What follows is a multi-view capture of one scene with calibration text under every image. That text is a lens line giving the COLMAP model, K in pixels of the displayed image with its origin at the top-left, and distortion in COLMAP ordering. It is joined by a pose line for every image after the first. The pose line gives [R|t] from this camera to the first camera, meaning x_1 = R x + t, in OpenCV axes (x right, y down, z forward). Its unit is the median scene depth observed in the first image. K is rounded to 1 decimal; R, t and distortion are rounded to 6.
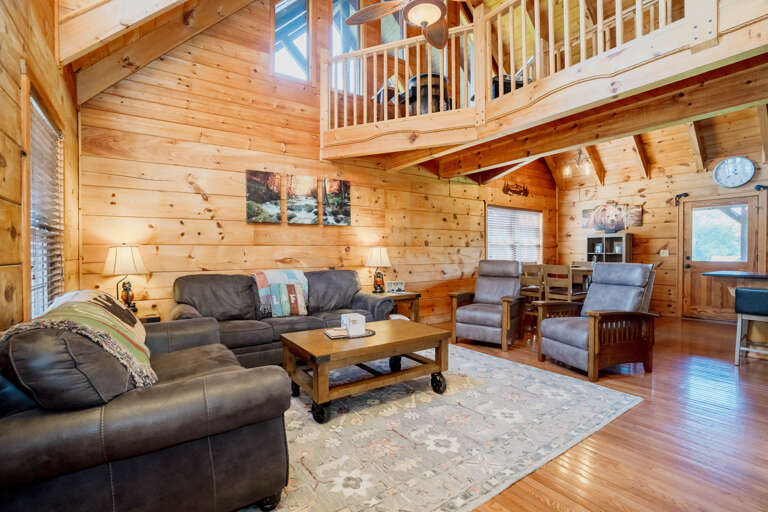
lens RADIAL K [[352.9, 0, 378.0], [0, 352.9, 255.1], [0, 0, 1]] dist [-0.034801, -0.000043]
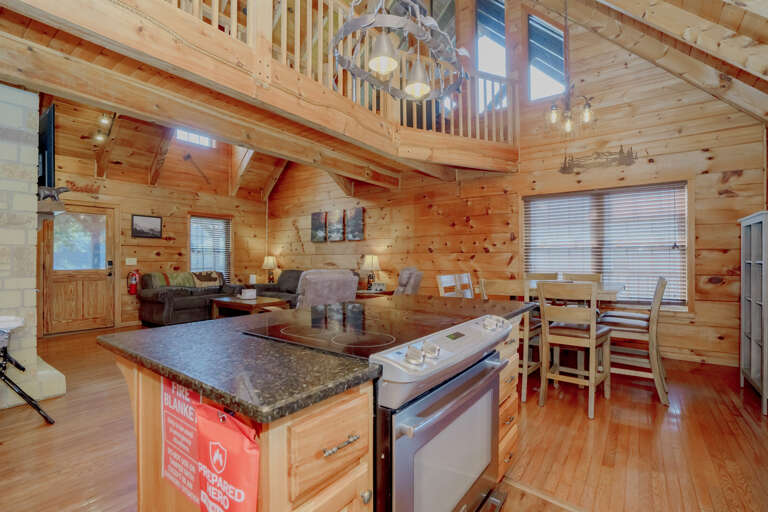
lens RADIAL K [[352.9, 0, 377.8], [0, 352.9, 258.7], [0, 0, 1]] dist [-0.034801, -0.000043]
pose [[0.336865, 0.006053, -0.941534, 1.378671], [-0.006268, 0.999972, 0.004186, -0.015534], [0.941532, 0.004492, 0.336893, 0.662923]]
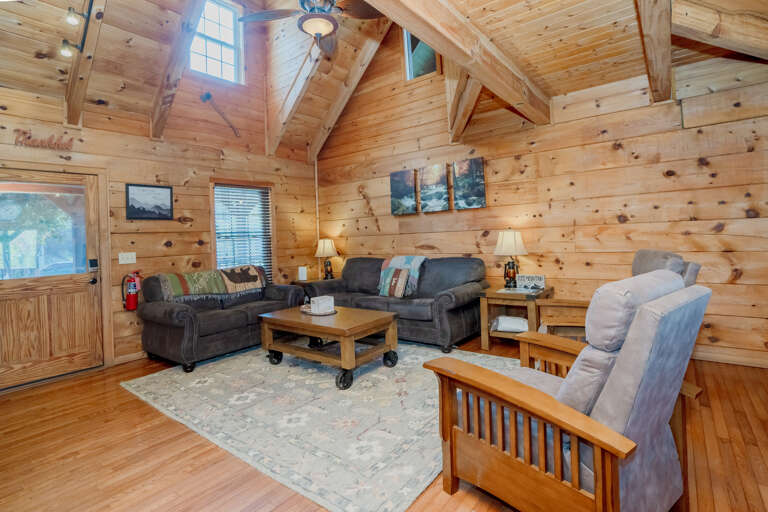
lens RADIAL K [[377.8, 0, 382.5], [0, 377.8, 228.0], [0, 0, 1]] dist [-0.032461, 0.000656]
pose [[0.311304, -0.024934, -0.949983, 0.817436], [0.038063, 0.999181, -0.013752, -0.031470], [0.949548, -0.031878, 0.311998, 0.518249]]
